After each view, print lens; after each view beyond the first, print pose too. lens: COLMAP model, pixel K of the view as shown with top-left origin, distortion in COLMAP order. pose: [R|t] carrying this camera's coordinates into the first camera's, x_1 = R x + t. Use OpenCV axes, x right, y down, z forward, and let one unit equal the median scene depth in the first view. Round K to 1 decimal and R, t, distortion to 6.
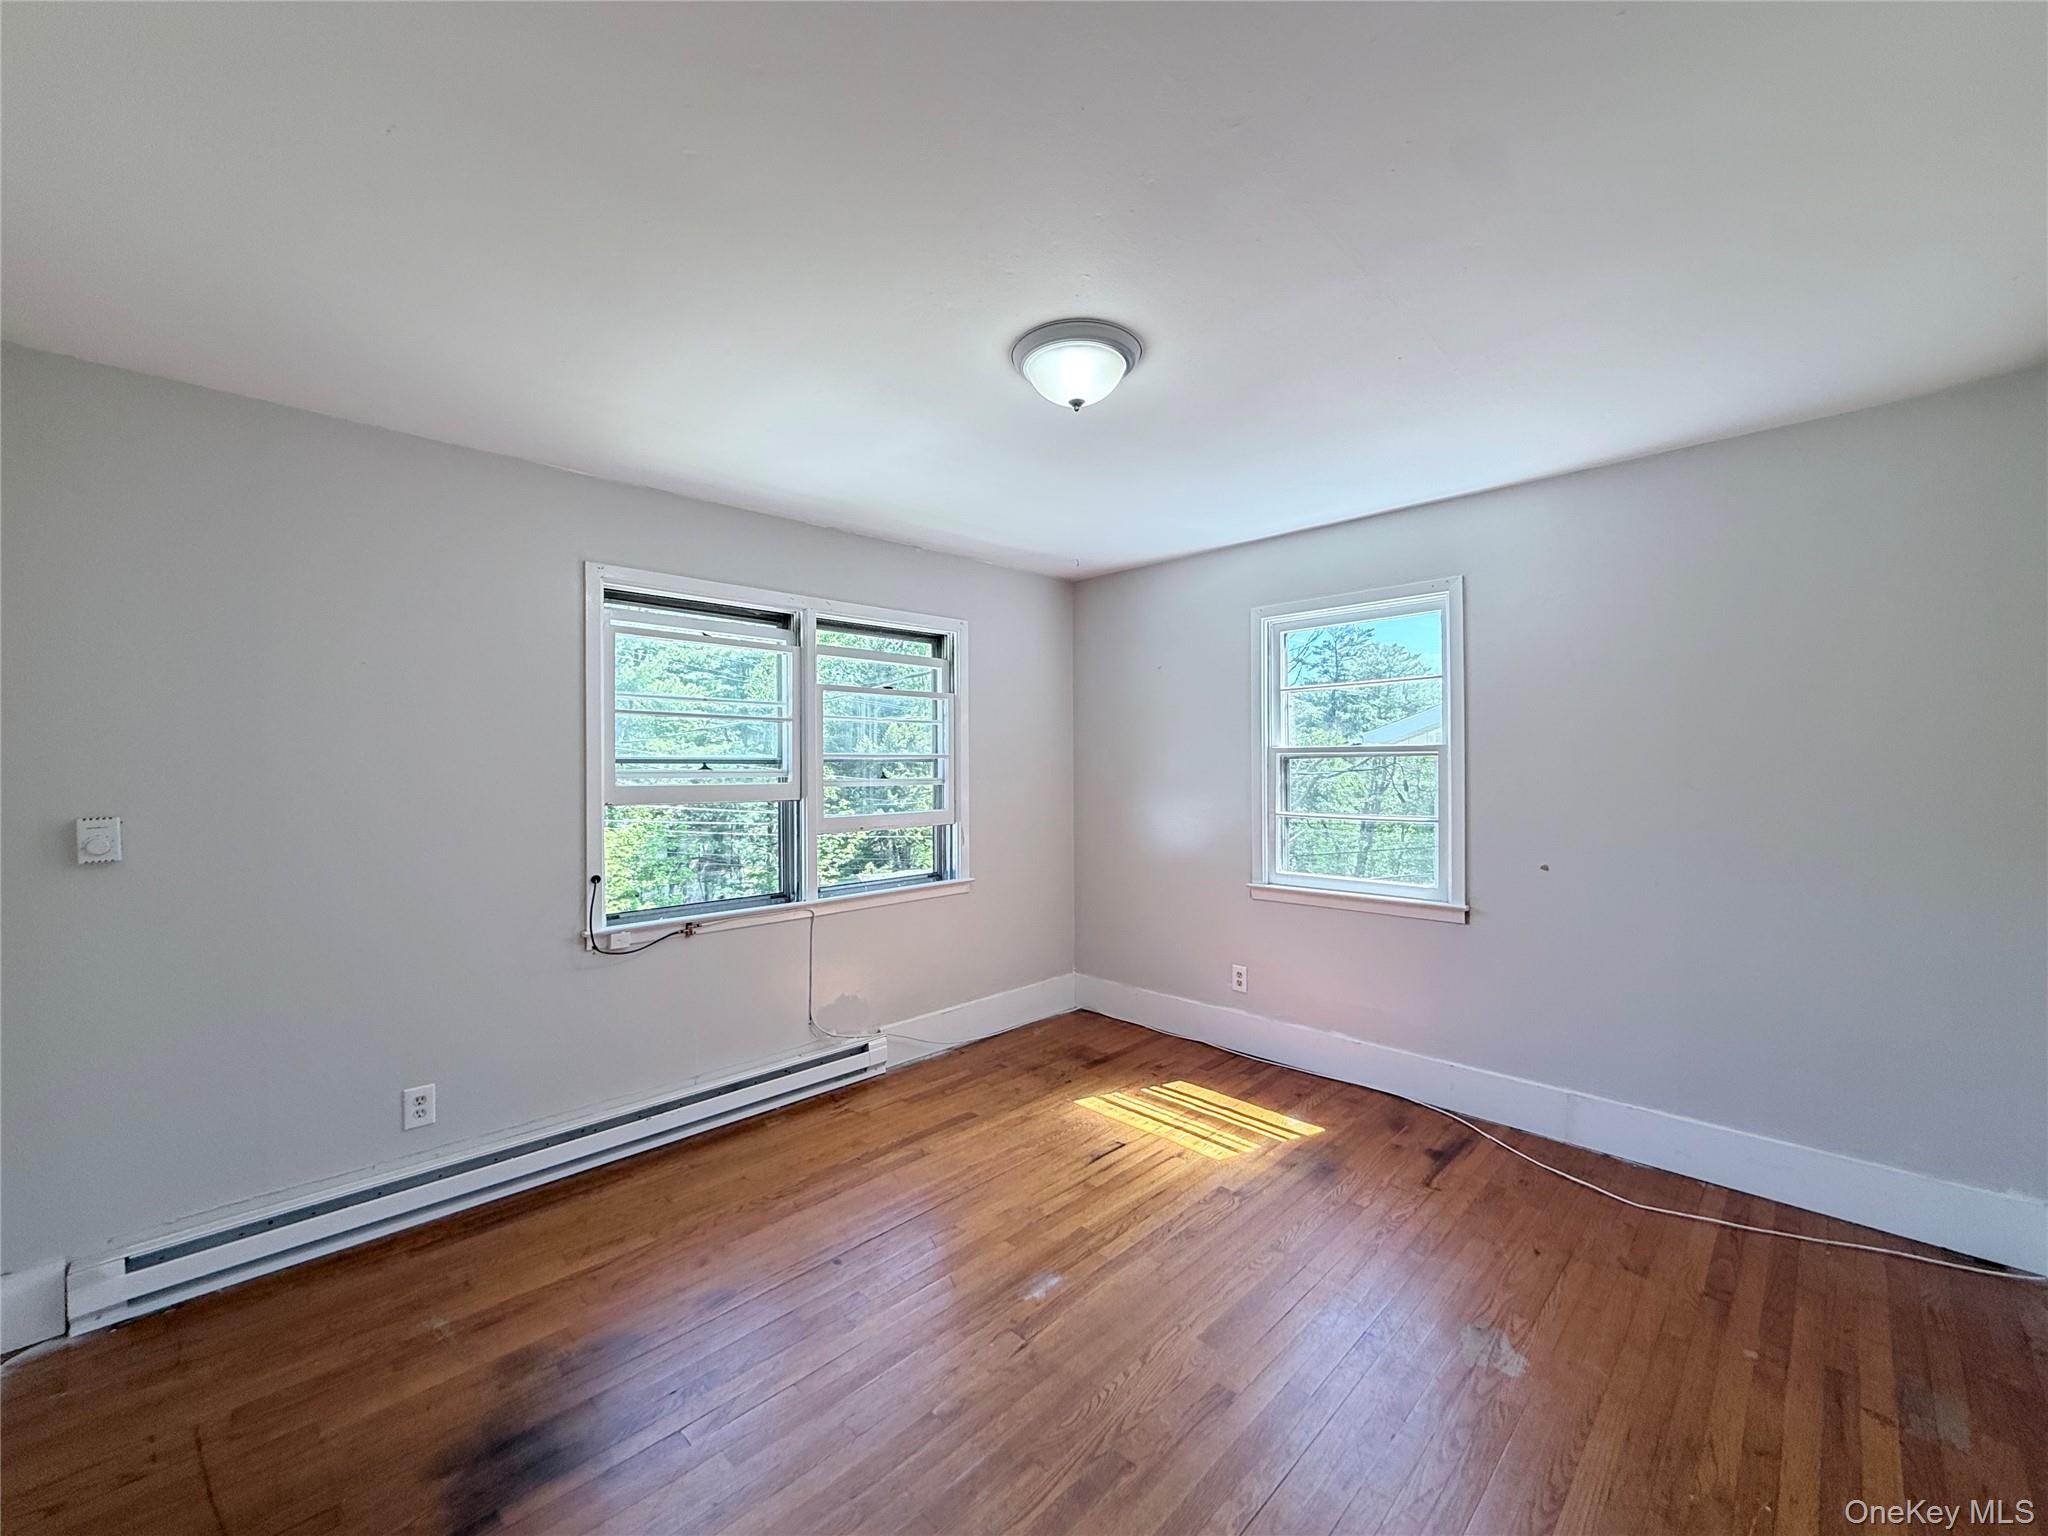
lens RADIAL K [[818.7, 0, 1021.1], [0, 818.7, 759.7], [0, 0, 1]] dist [-0.000975, -0.000186]
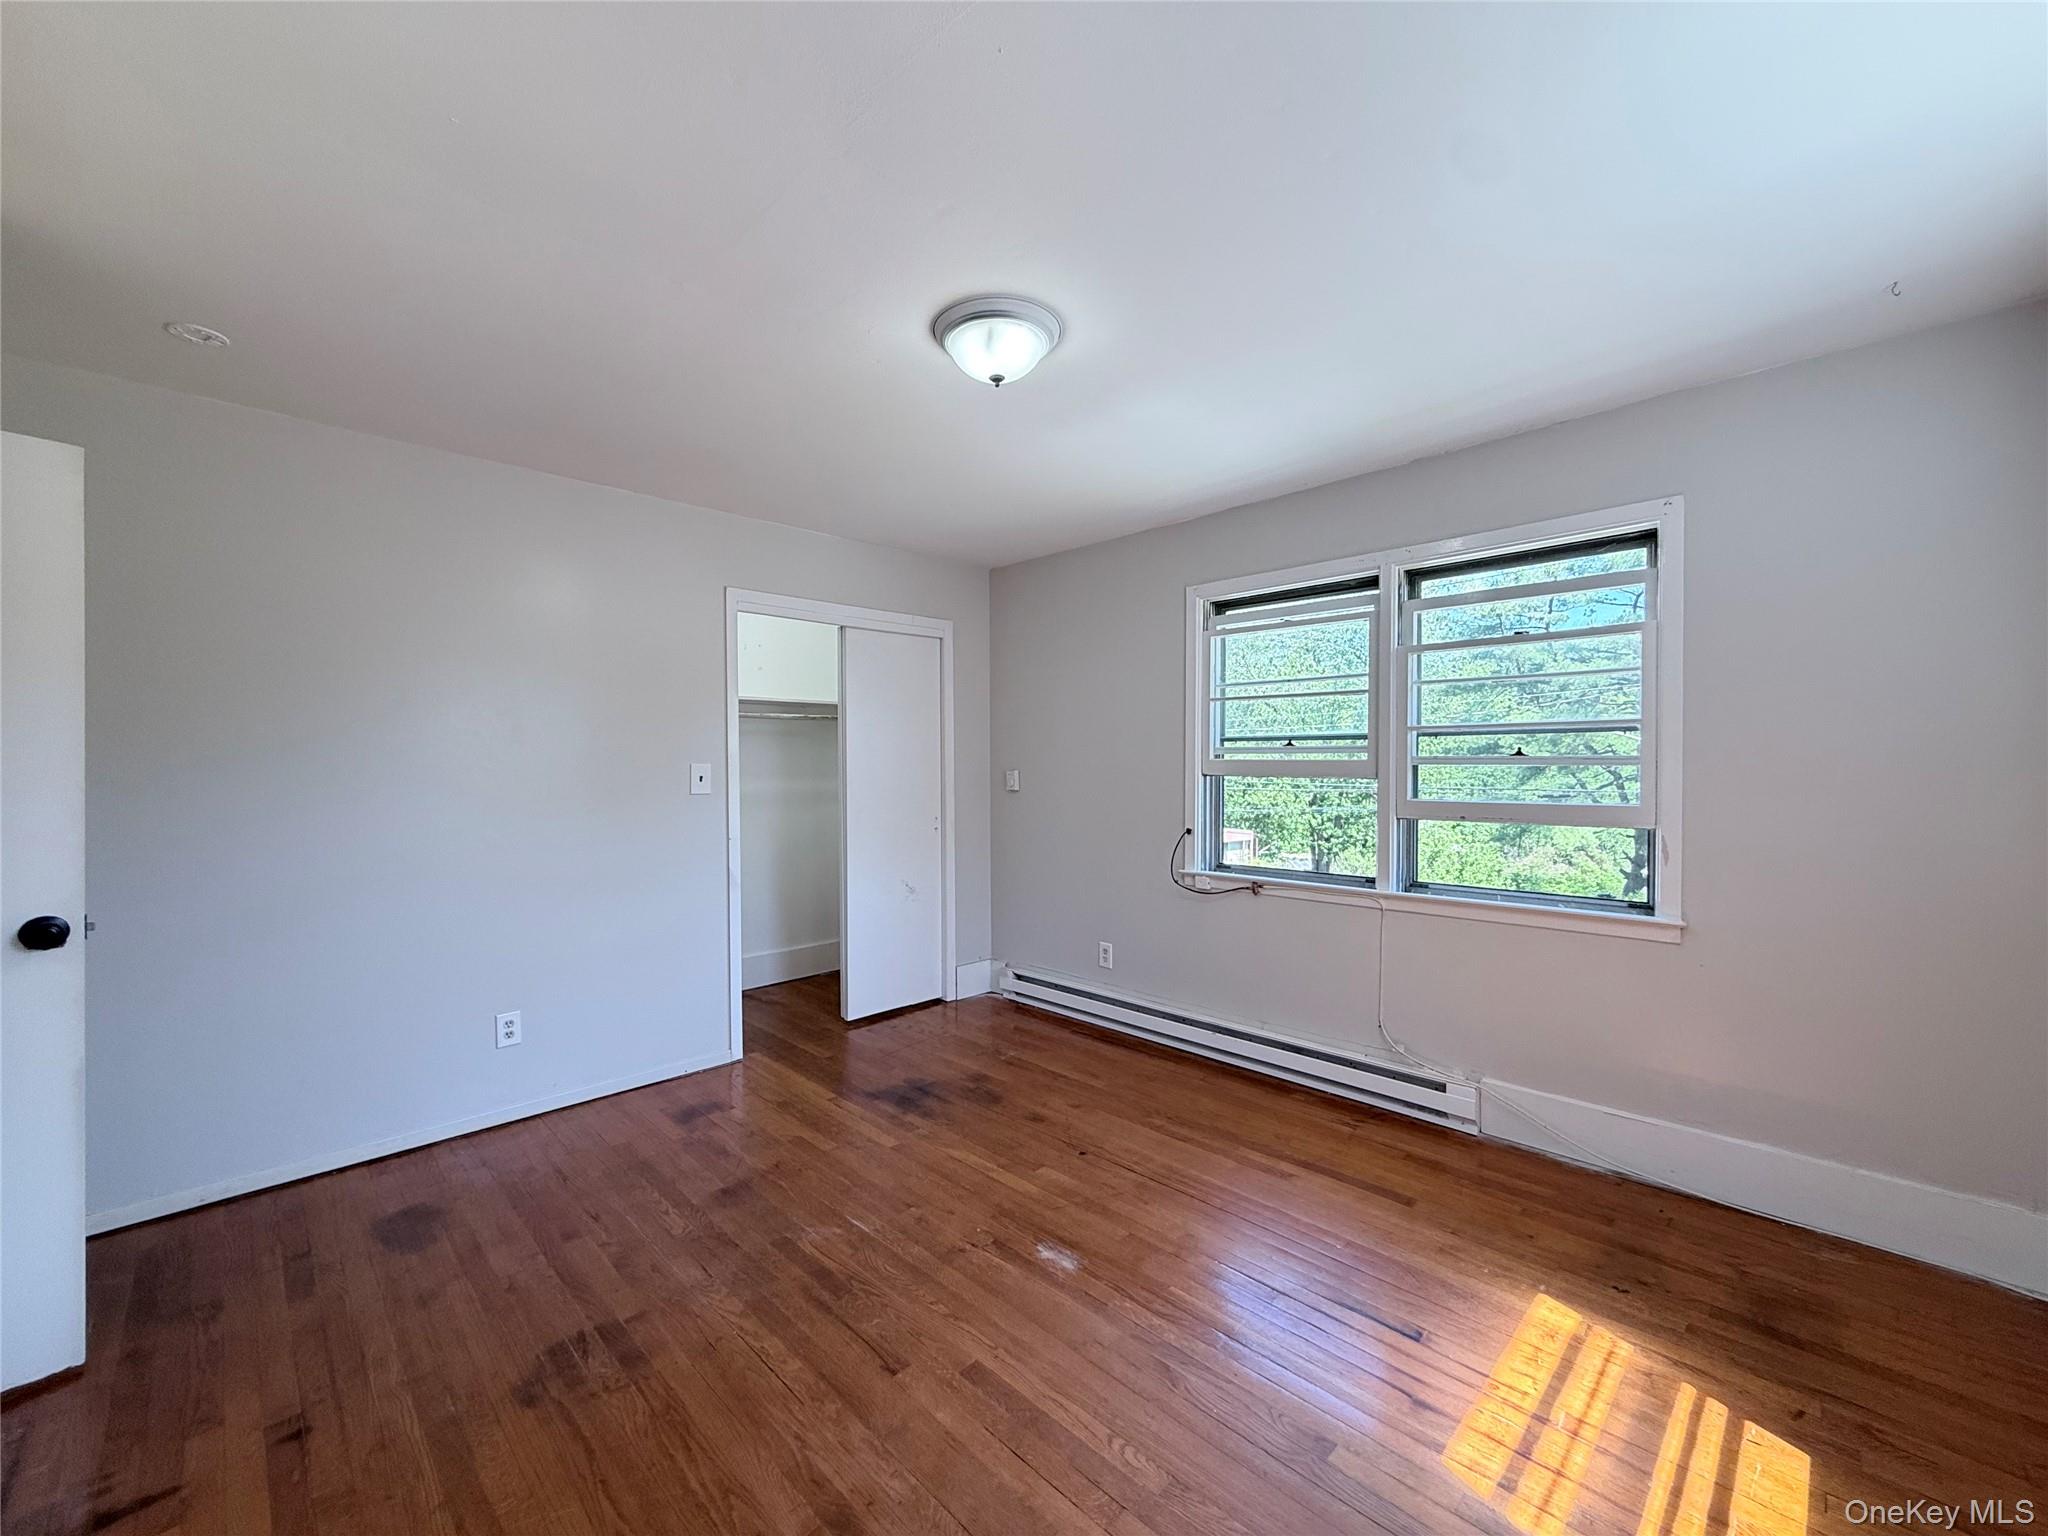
lens RADIAL K [[819.9, 0, 1016.6], [0, 819.9, 768.7], [0, 0, 1]] dist [0.001514, 0.000313]
pose [[-0.007329, 0.012036, -0.999901, 0.691376], [0.009431, 0.999884, 0.011967, 0.025600], [0.999929, -0.009342, -0.007442, 0.654243]]
